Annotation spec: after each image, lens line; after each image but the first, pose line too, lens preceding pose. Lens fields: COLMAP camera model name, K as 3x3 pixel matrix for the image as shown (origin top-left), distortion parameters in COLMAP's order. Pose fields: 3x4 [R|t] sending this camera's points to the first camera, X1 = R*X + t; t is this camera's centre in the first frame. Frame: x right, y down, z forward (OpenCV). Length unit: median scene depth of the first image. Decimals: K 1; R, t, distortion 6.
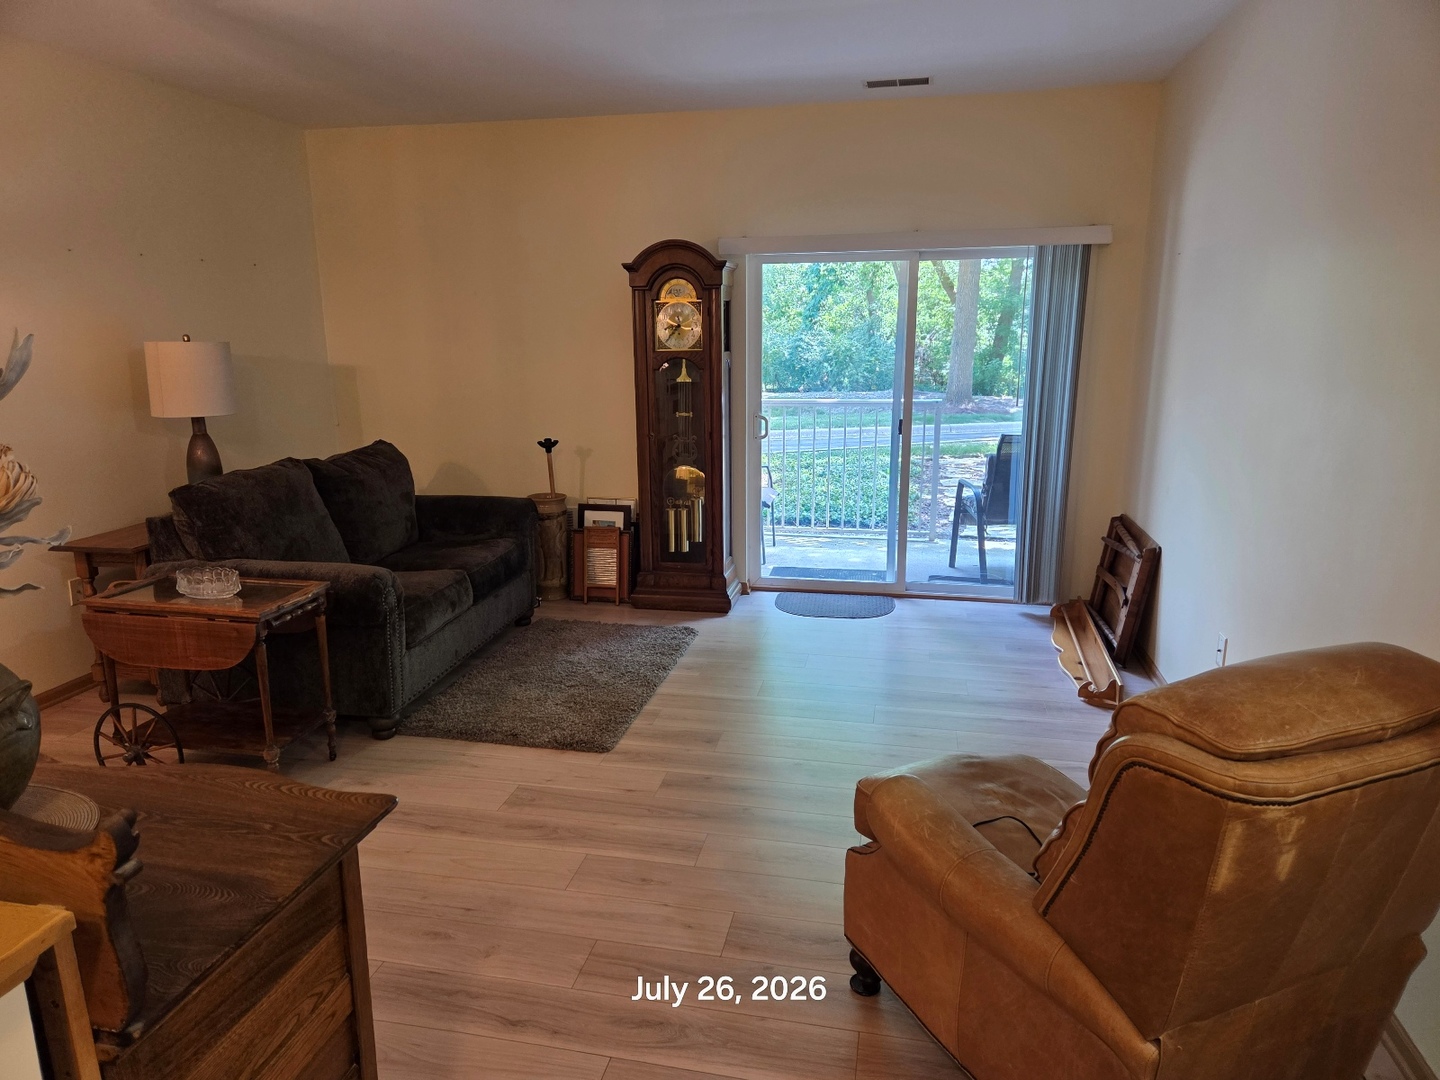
lens RADIAL K [[979.3, 0, 714.7], [0, 979.3, 530.1], [0, 0, 1]] dist [0.078747, -0.081992]
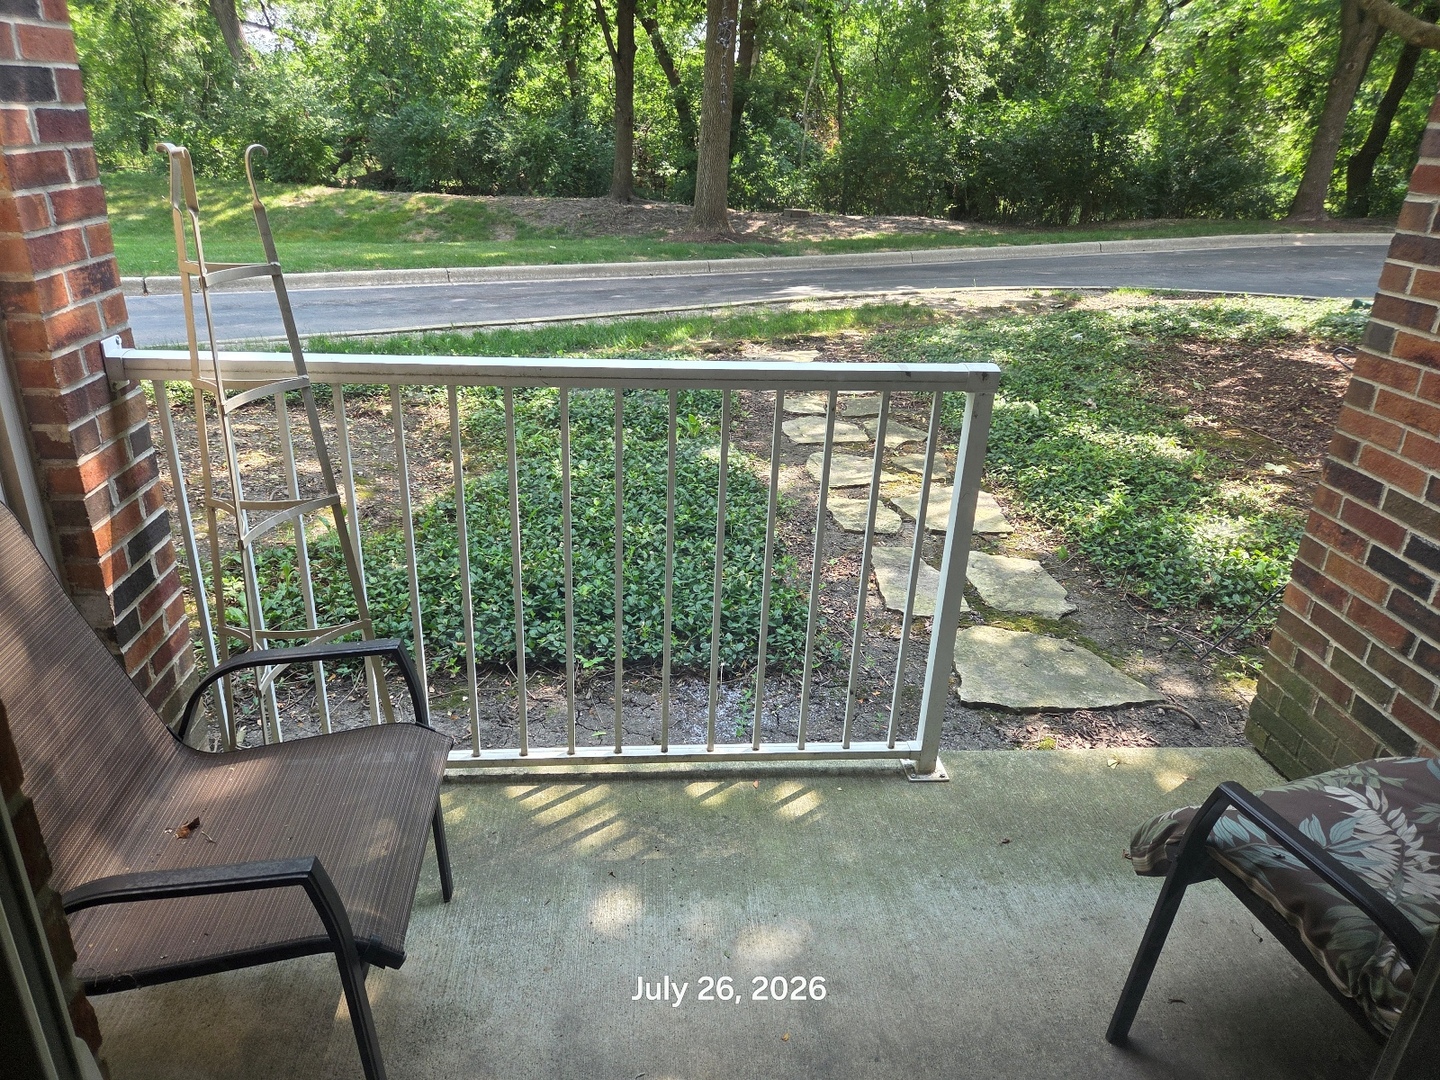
lens RADIAL K [[979.3, 0, 714.7], [0, 979.3, 530.1], [0, 0, 1]] dist [0.078747, -0.081992]
pose [[0.955946, -0.073946, 0.284077, 0.011826], [0.017258, 0.980235, 0.197083, -0.028259], [-0.293035, -0.183498, 0.938328, 0.143392]]
